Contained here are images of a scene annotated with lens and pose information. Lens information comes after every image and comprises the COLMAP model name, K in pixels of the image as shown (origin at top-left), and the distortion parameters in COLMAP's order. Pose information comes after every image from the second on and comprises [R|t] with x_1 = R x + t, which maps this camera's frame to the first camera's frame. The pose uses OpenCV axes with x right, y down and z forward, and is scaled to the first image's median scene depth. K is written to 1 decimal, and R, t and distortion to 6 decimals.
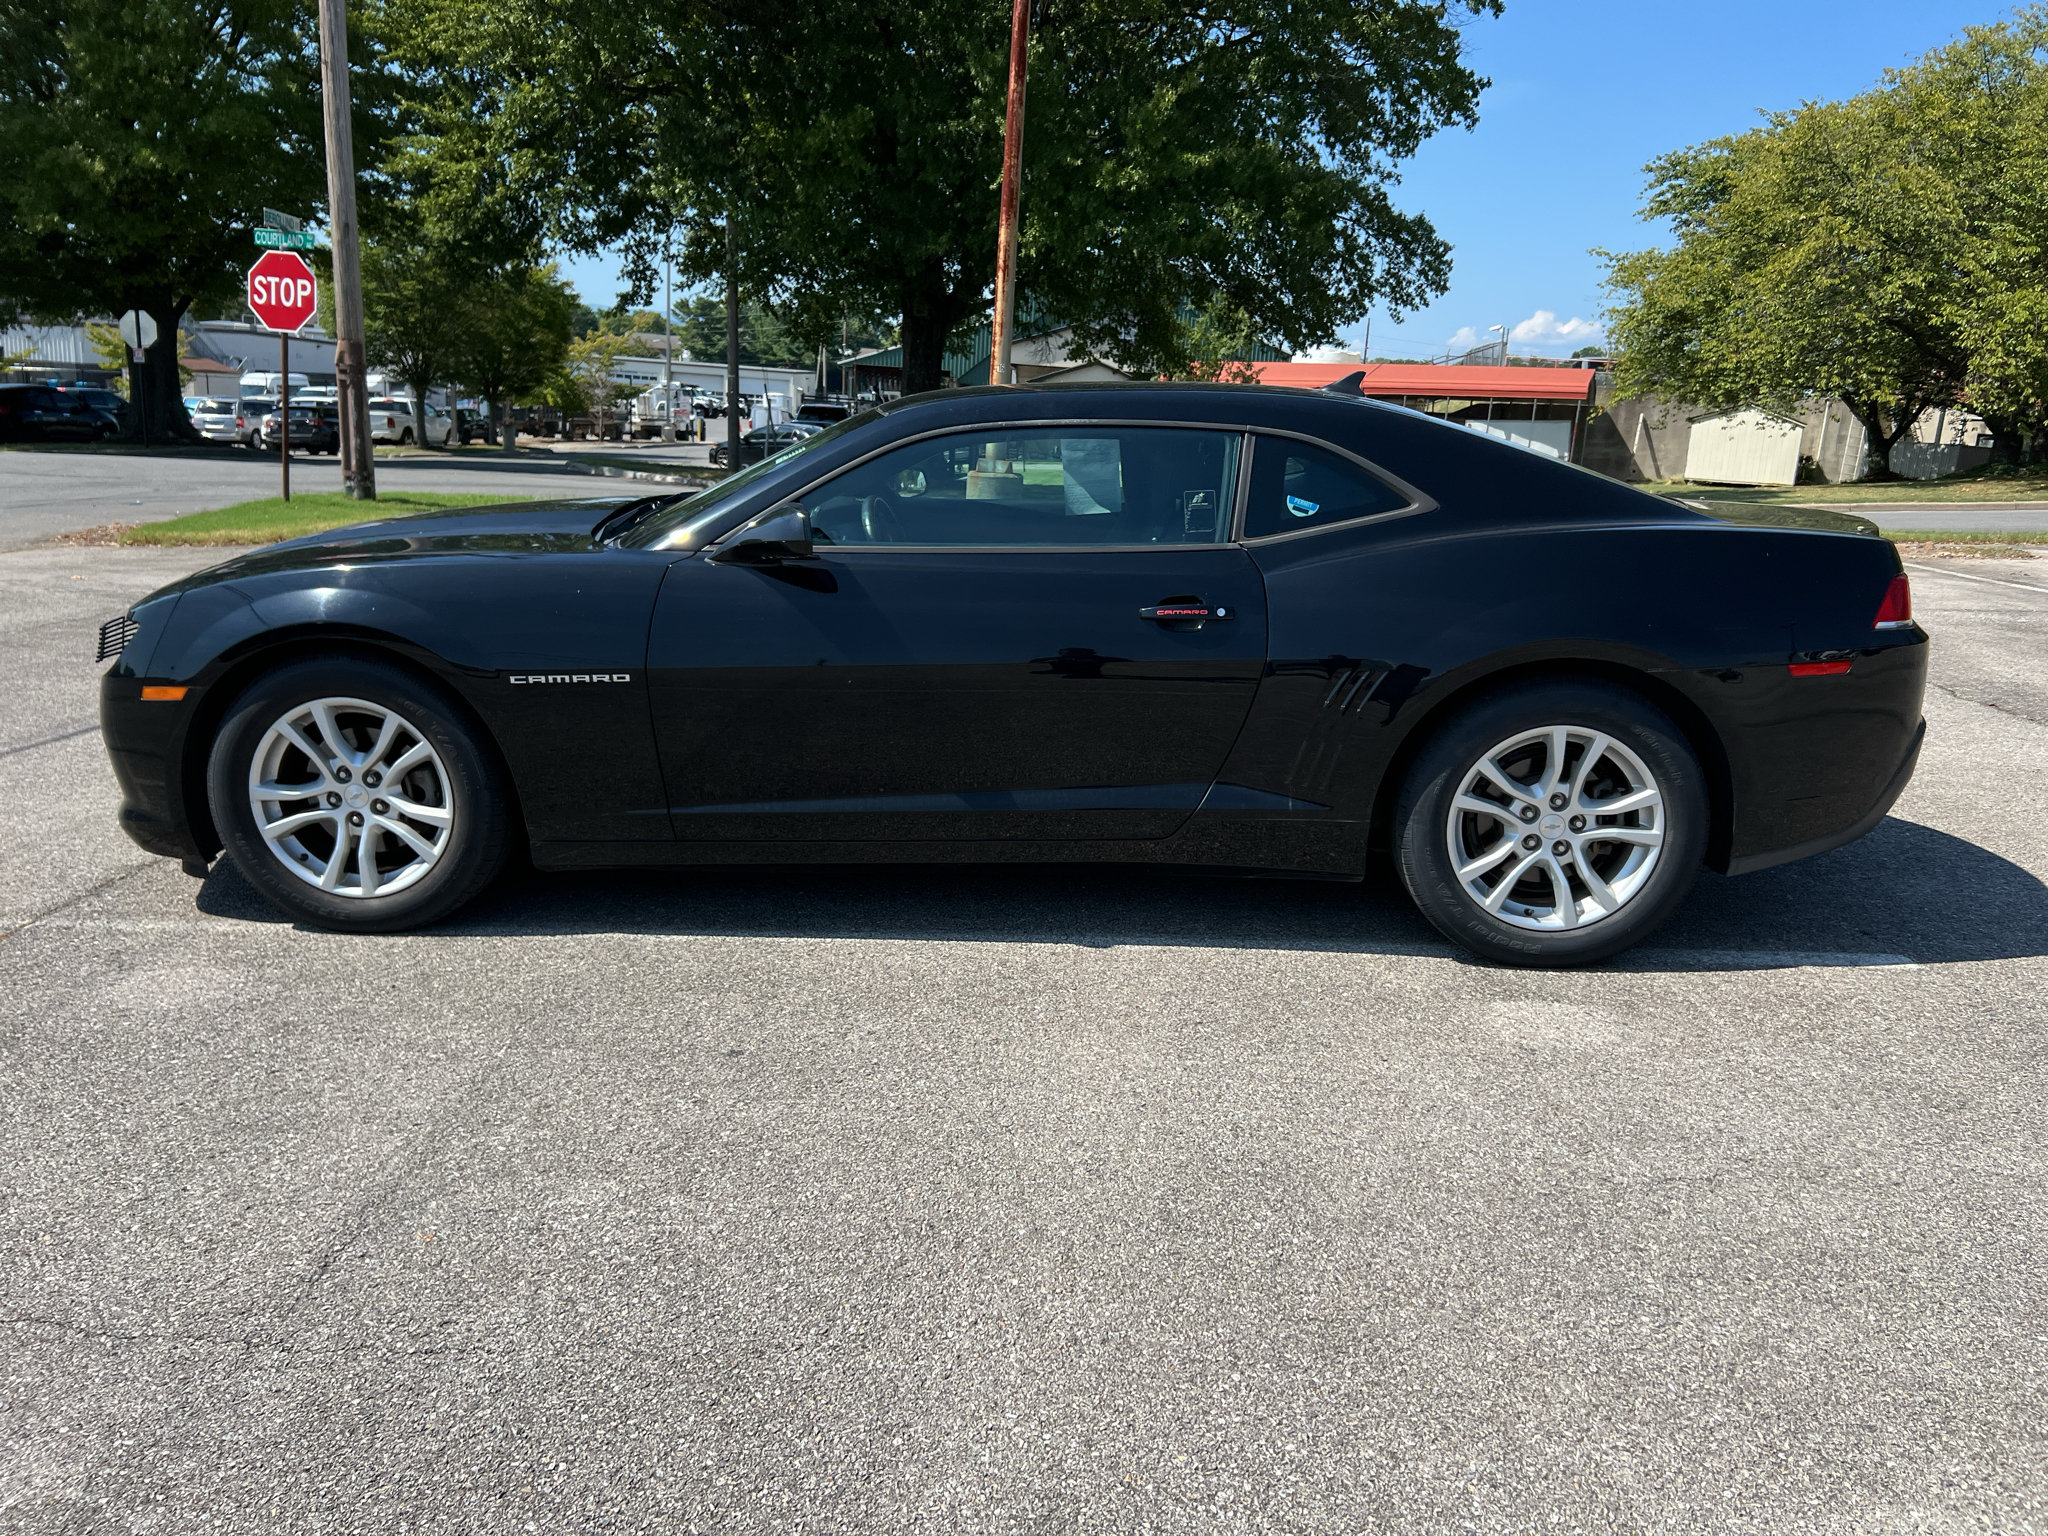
lens RADIAL K [[1531.1, 0, 1024.0], [0, 1531.1, 768.0], [0, 0, 1]] dist [0.048777, -0.057513]
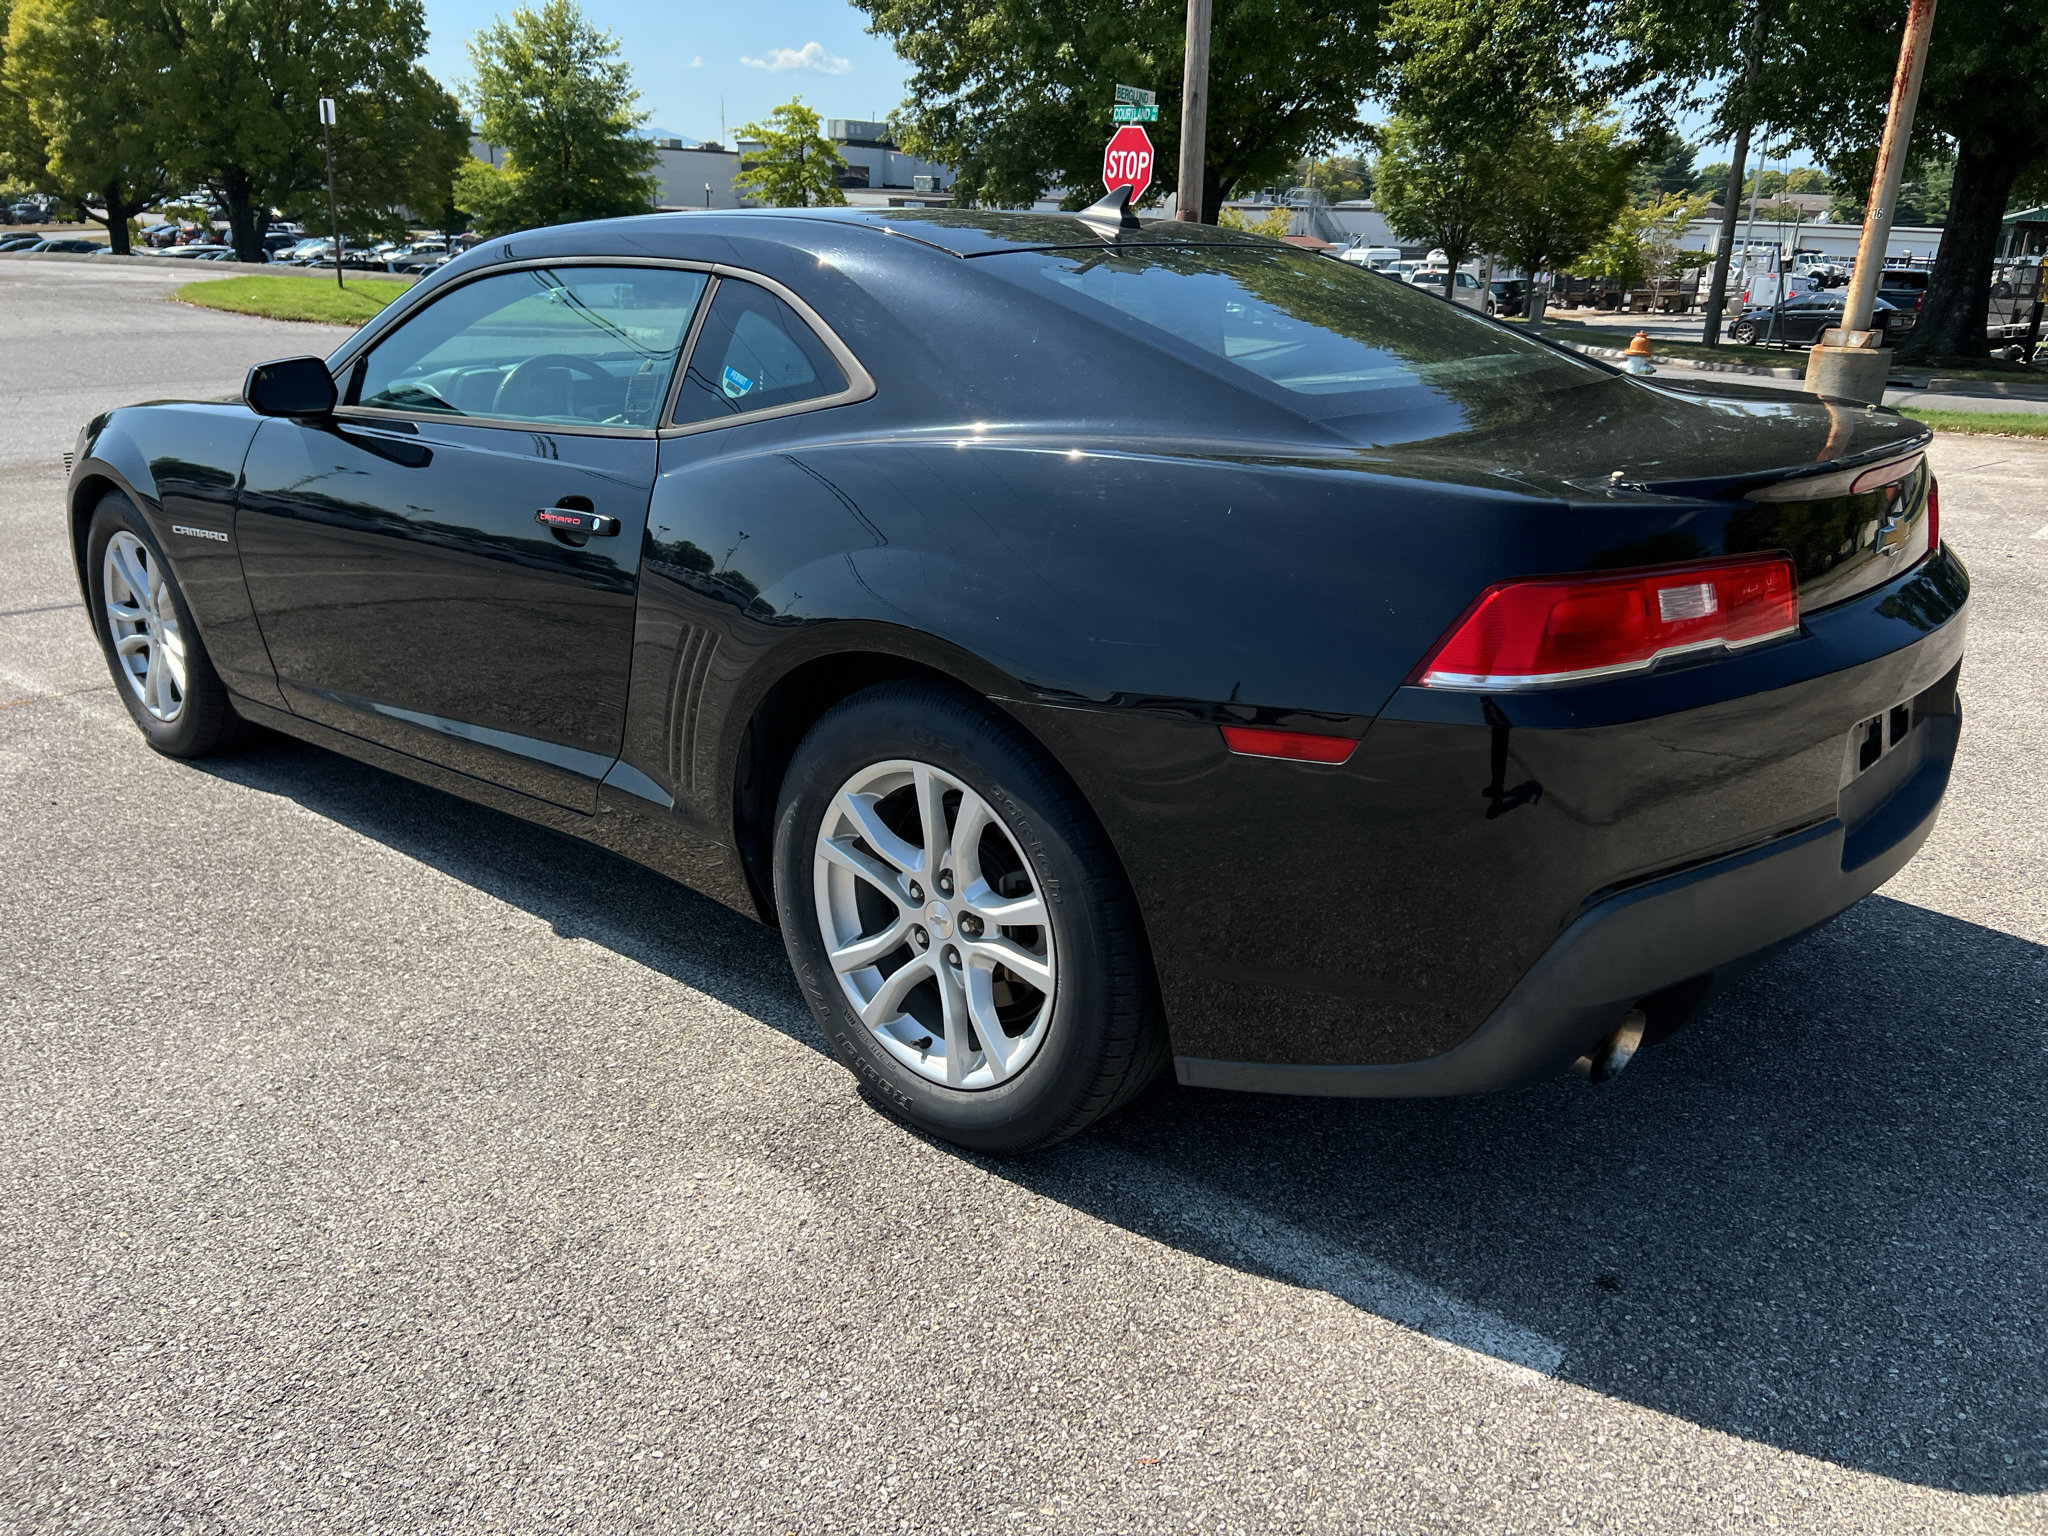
lens RADIAL K [[1524.4, 0, 1003.8], [0, 1524.4, 740.2], [0, 0, 1]] dist [0.046772, -0.038417]
pose [[0.784449, 0.176218, -0.594632, 0.149854], [-0.139193, 0.984349, 0.108083, -0.021649], [0.604372, -0.002017, 0.796700, 0.109716]]
